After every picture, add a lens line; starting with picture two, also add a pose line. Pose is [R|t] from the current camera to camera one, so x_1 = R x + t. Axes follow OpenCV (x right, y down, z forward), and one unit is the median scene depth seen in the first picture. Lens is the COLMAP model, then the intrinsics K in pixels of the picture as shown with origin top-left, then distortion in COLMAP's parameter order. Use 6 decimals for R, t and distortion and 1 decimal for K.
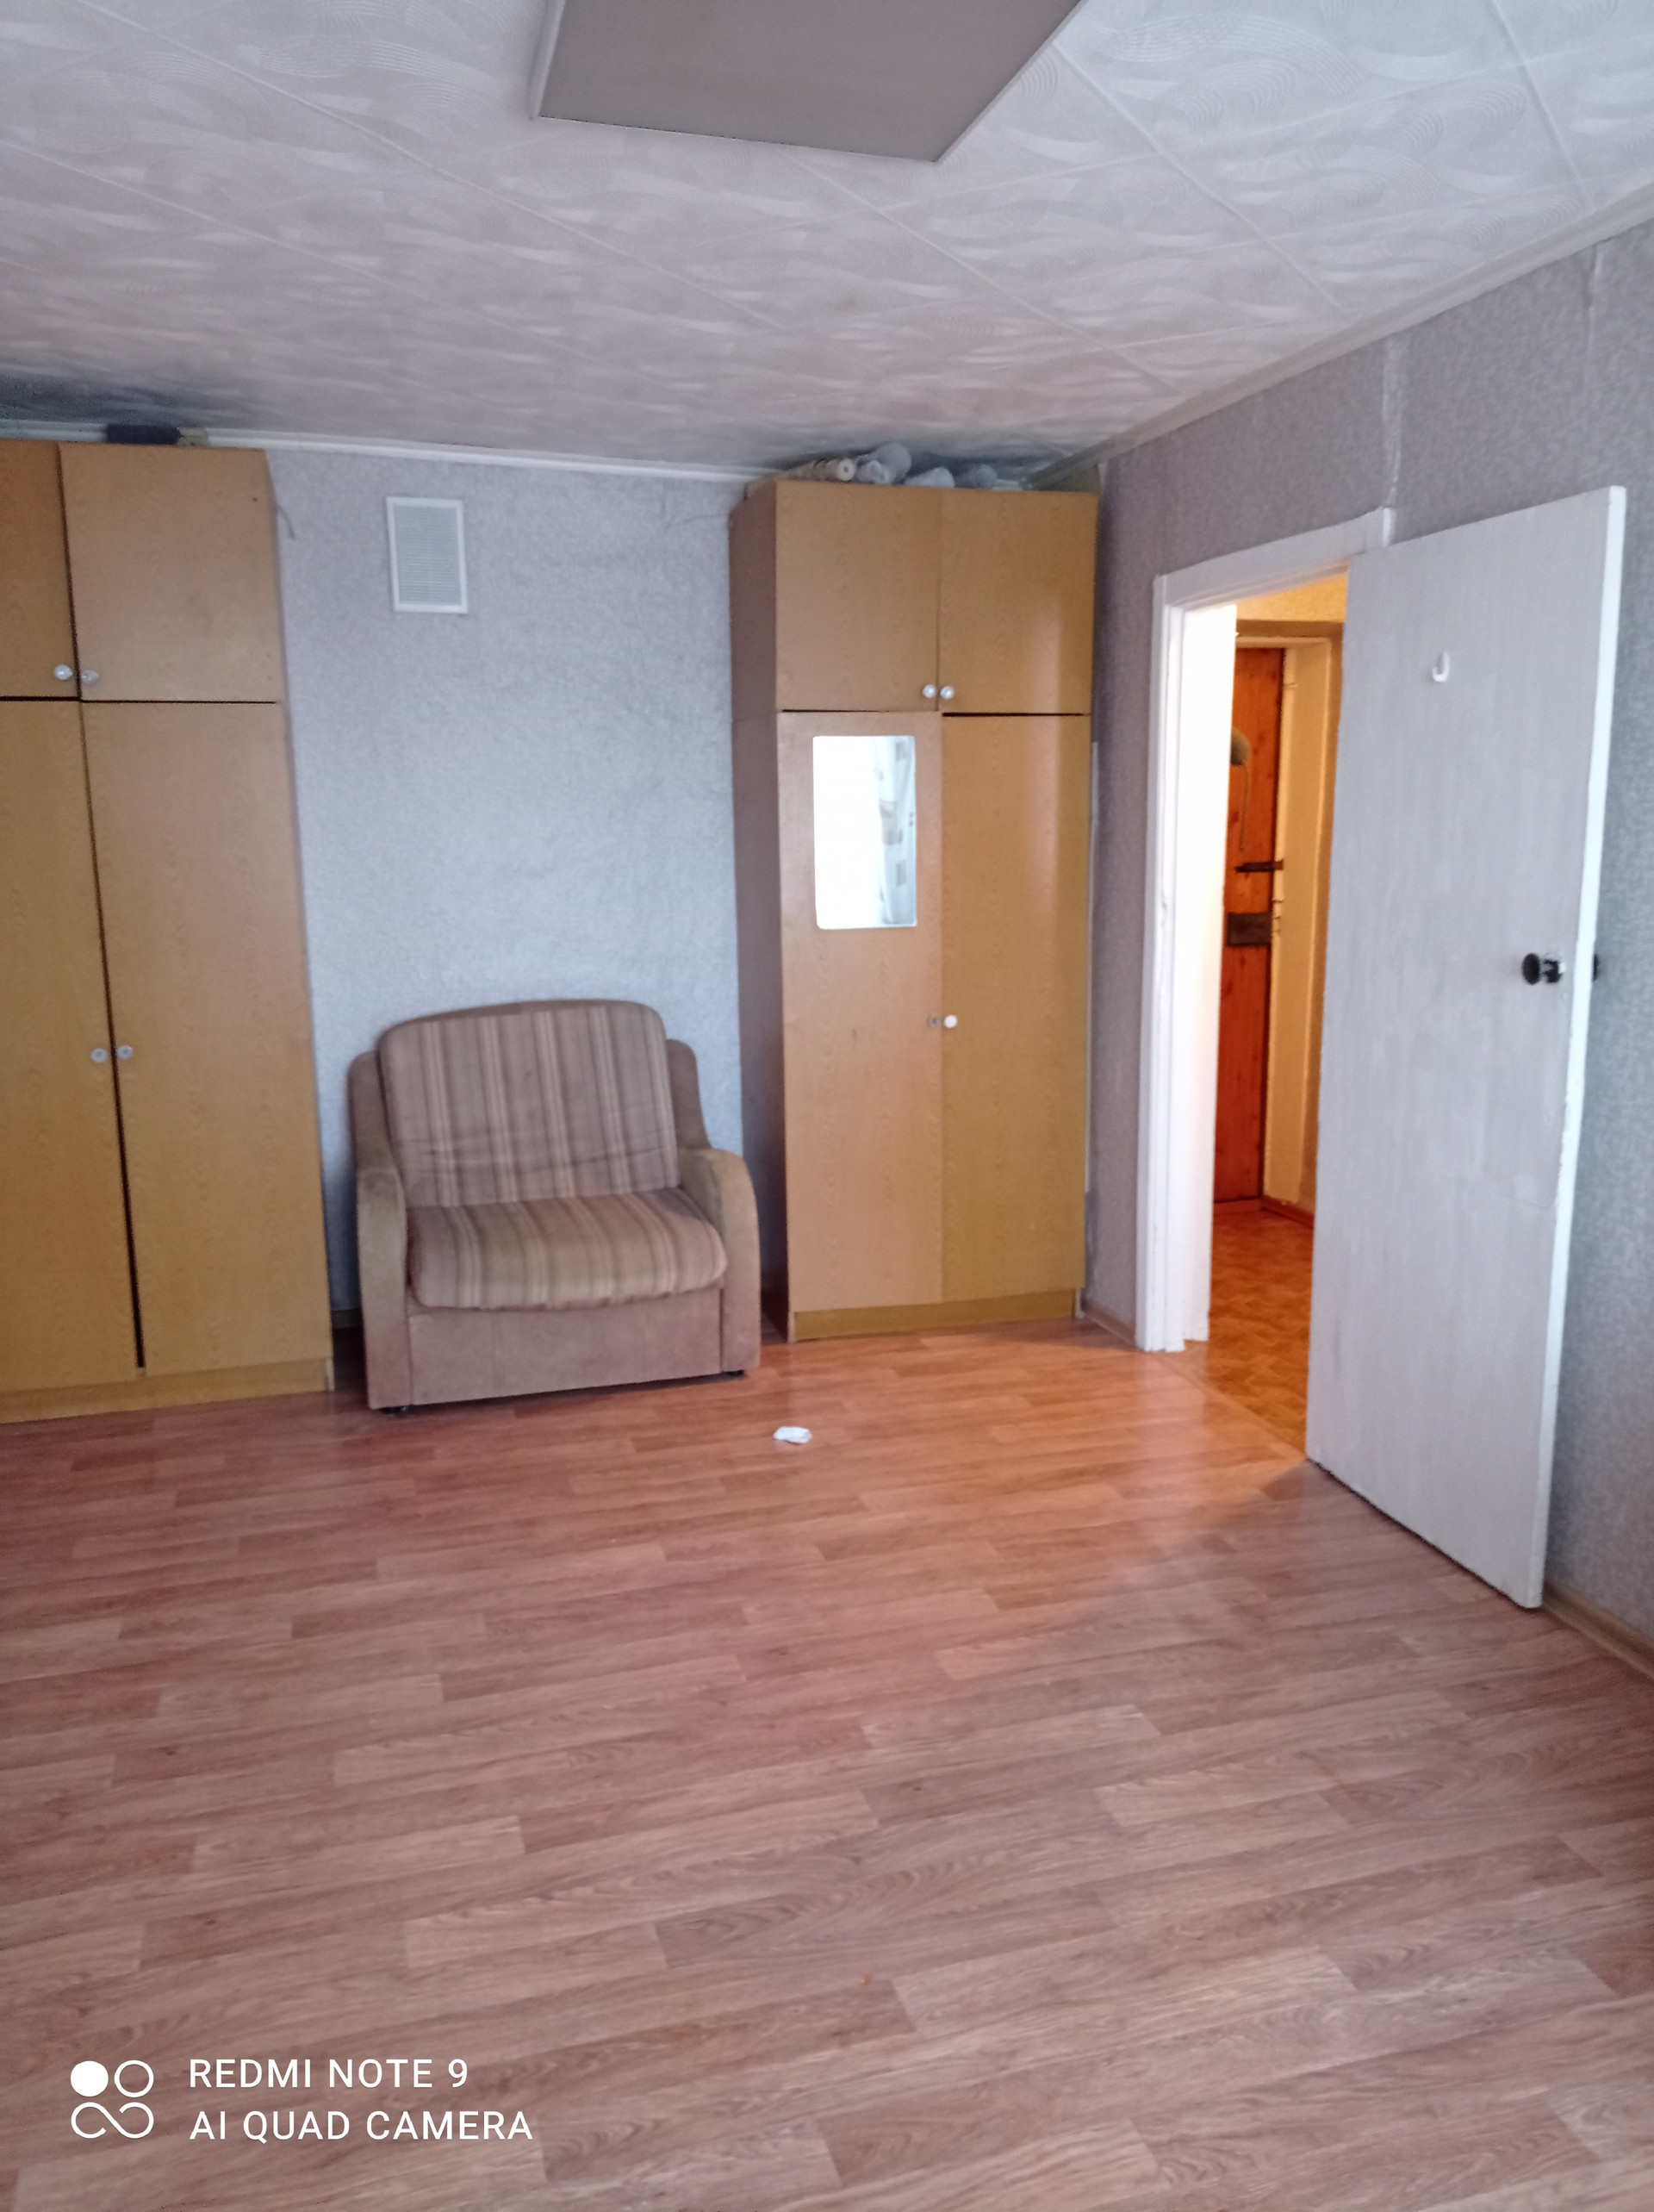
lens RADIAL K [[1623.2, 0, 828.9], [0, 1623.2, 1103.9], [0, 0, 1]] dist [0.033831, -0.002073]
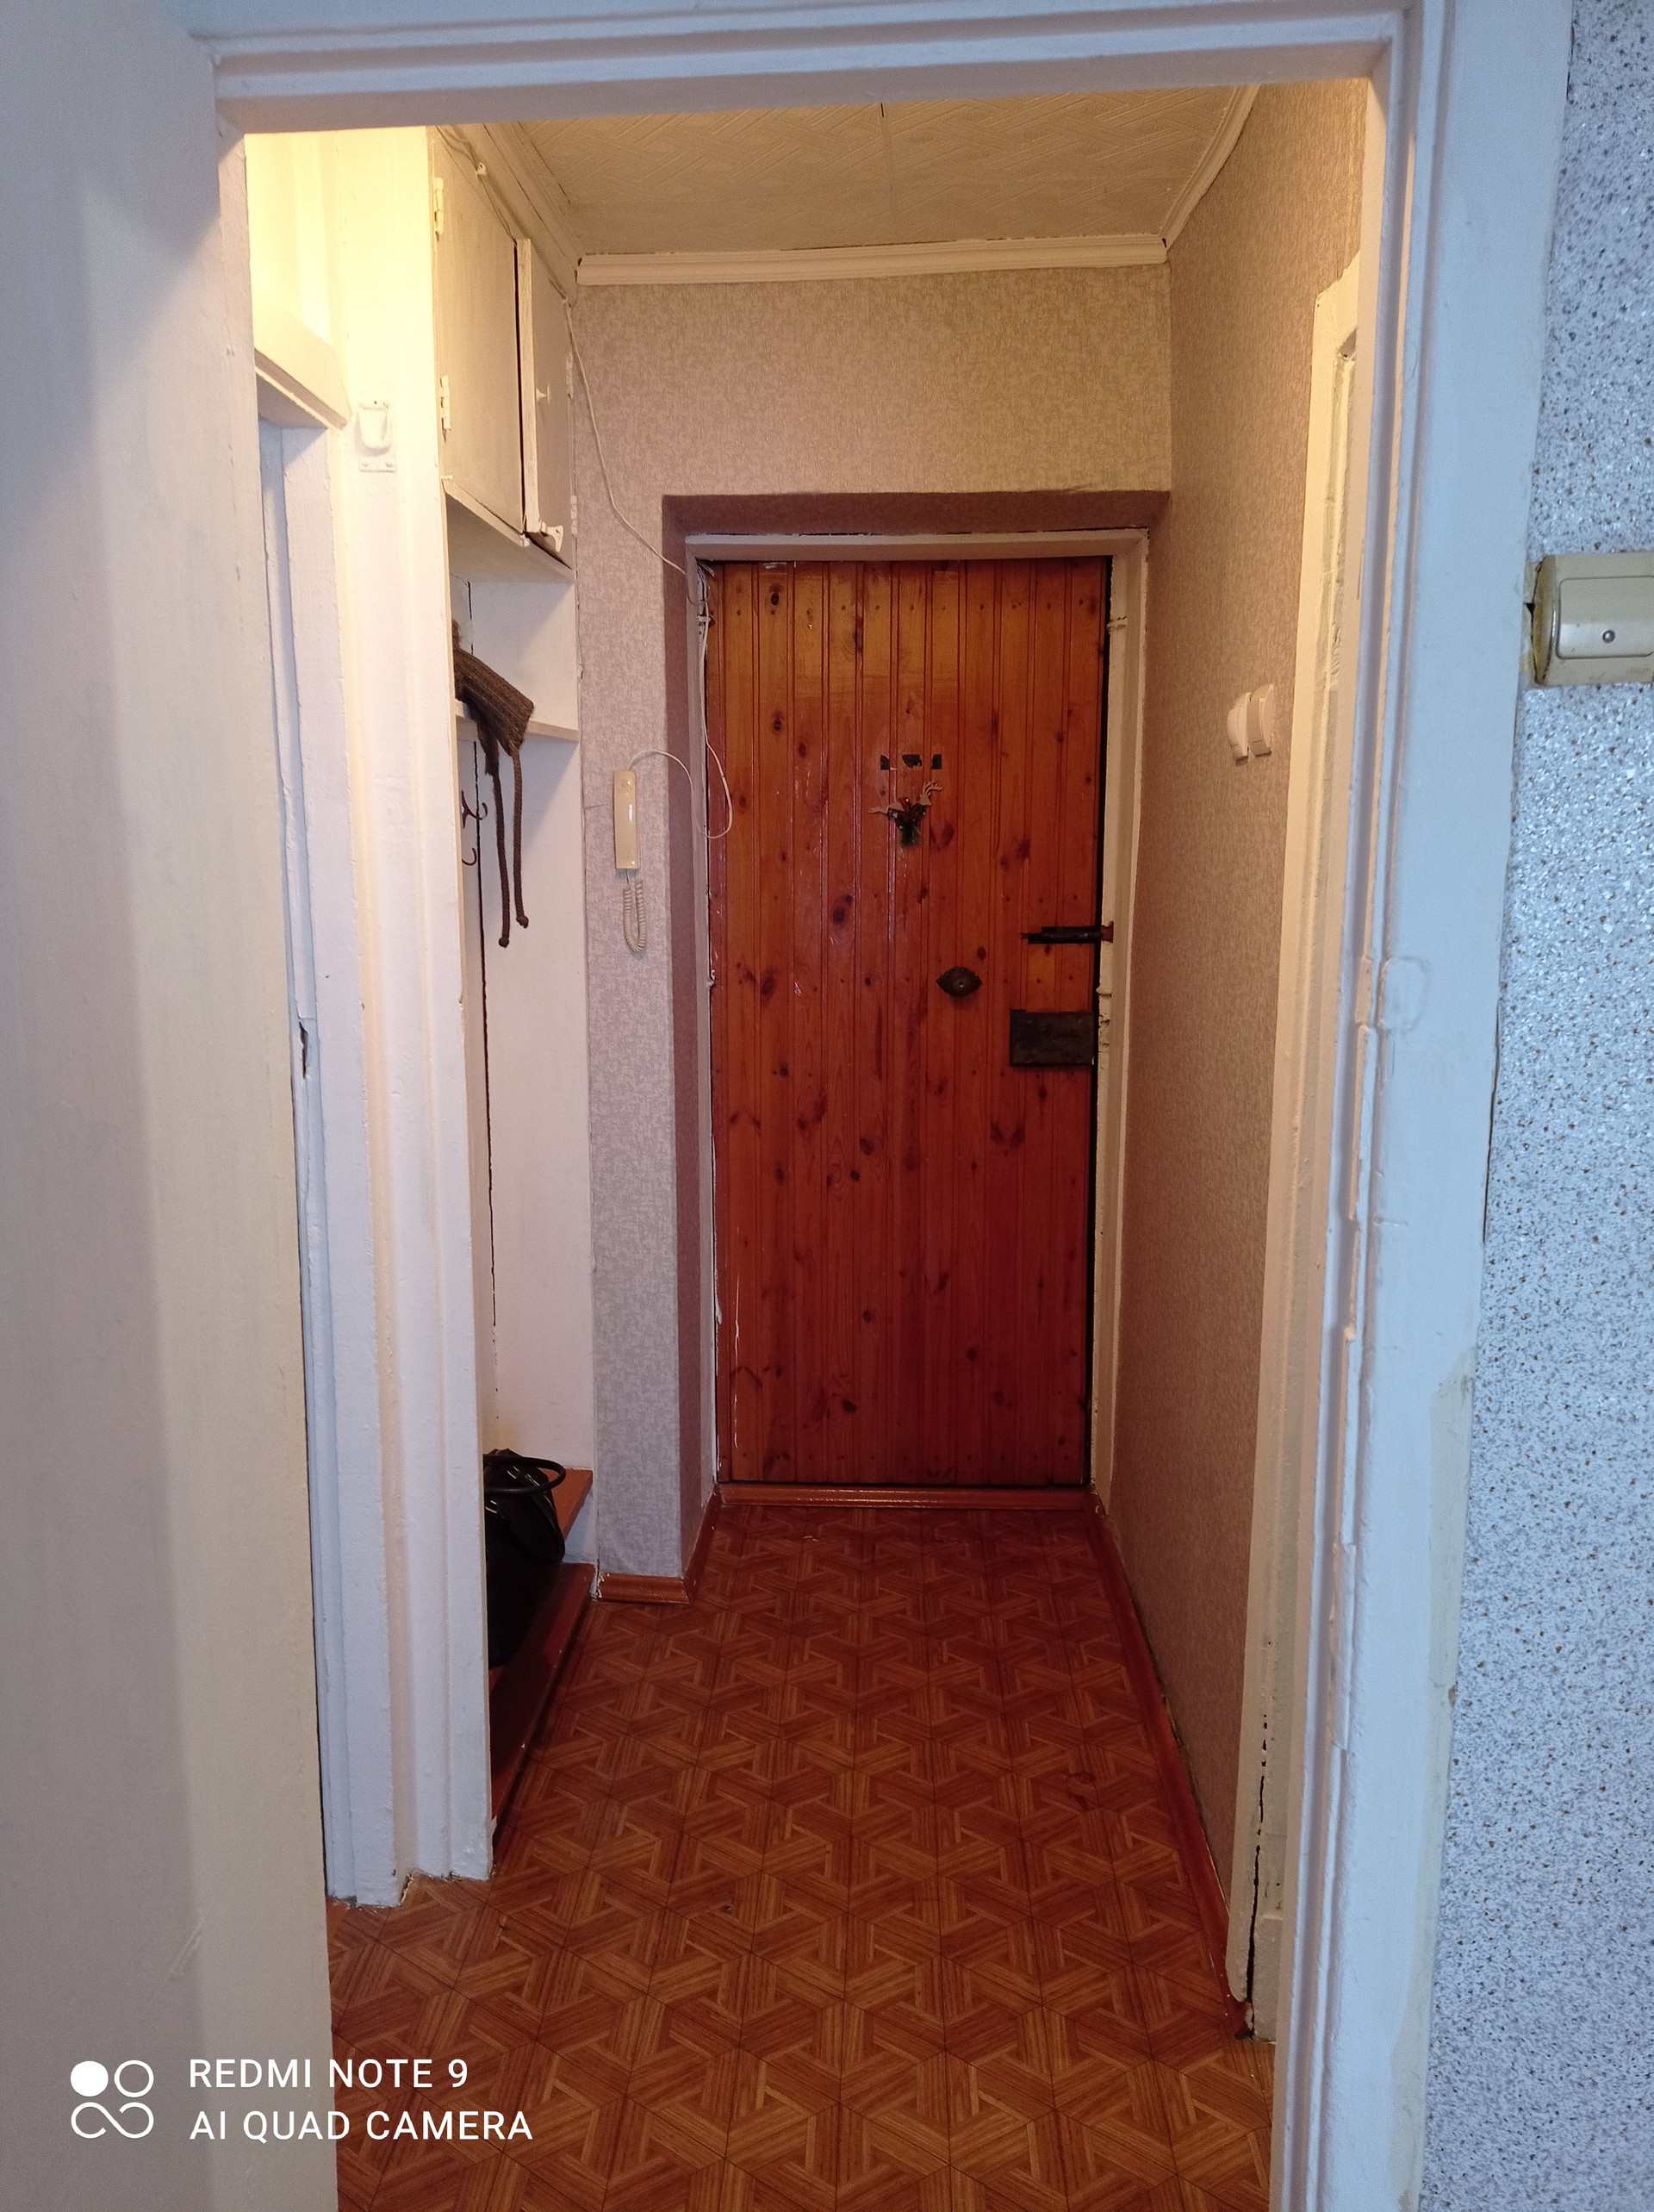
lens RADIAL K [[1623.2, 0, 822.1], [0, 1623.2, 1109.5], [0, 0, 1]] dist [0.033831, -0.002073]
pose [[0.942823, 0.068008, -0.326282, 0.619492], [-0.072980, 0.997329, -0.003004, -0.123177], [0.325206, 0.026645, 0.945268, 0.694717]]
